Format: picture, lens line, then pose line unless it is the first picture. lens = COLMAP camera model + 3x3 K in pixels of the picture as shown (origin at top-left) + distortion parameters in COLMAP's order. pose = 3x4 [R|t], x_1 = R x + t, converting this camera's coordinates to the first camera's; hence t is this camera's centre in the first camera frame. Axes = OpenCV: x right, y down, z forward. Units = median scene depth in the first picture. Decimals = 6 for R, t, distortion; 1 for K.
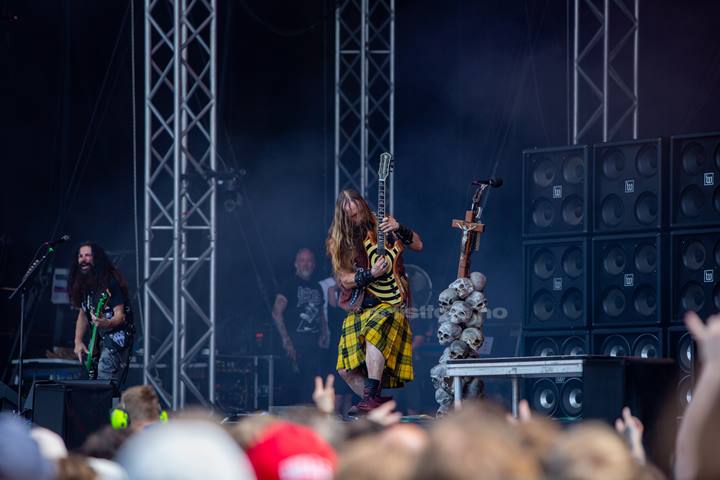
lens RADIAL K [[3794.6, 0, 379.8], [0, 3794.6, 225.3], [0, 0, 1]] dist [1.497755, 0.000000]
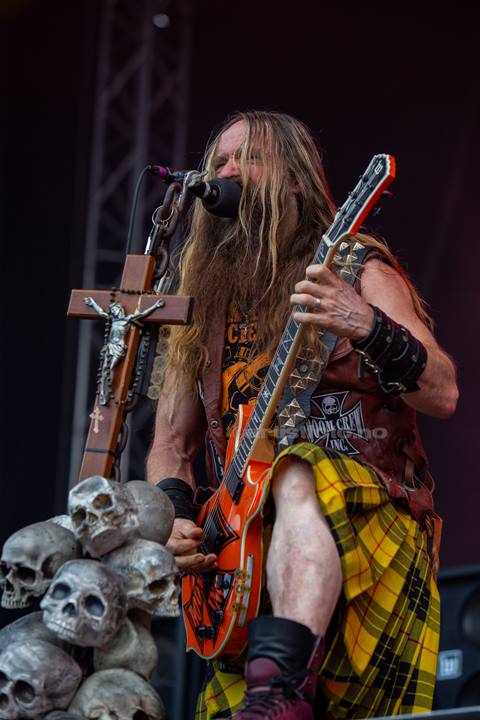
lens RADIAL K [[2717.8, 0, 237.5], [0, 2717.8, 355.5], [0, 0, 1]] dist [0.411215, 0.000000]
pose [[0.981994, 0.102032, 0.158989, -0.000063], [-0.055759, 0.960650, -0.272107, 0.056794], [-0.180496, 0.258342, 0.949042, 0.812166]]
